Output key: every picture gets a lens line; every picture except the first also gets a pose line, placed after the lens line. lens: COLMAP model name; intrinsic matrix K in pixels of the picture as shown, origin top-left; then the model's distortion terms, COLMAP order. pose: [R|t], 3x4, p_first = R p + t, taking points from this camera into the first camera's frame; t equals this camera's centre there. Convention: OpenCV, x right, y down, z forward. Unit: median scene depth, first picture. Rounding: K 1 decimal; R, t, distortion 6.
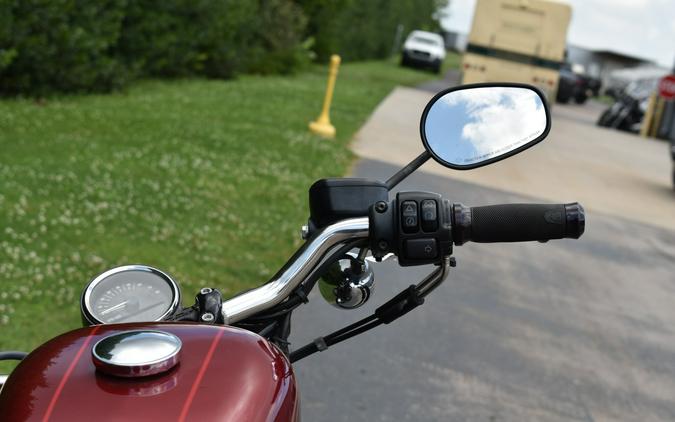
lens RADIAL K [[1476.1, 0, 337.5], [0, 1476.1, 211.0], [0, 0, 1]] dist [0.047061, -0.077853]
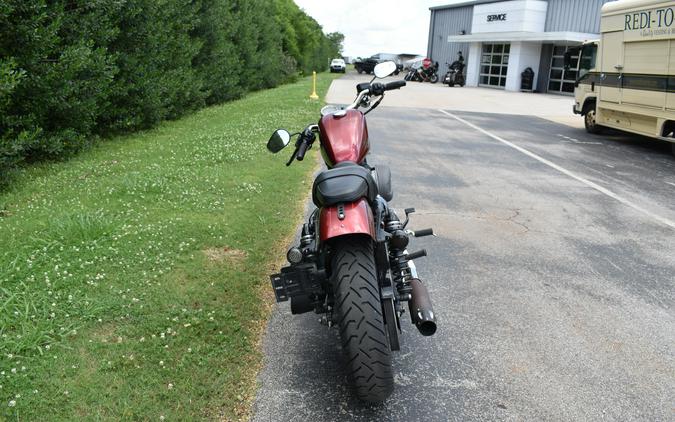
lens RADIAL K [[550.9, 0, 337.5], [0, 550.9, 211.0], [0, 0, 1]] dist [-0.094638, 0.000960]
pose [[0.982111, -0.187678, 0.015357, -0.041358], [0.183464, 0.972050, 0.146494, 0.024877], [-0.042422, -0.141055, 0.989092, -0.218563]]
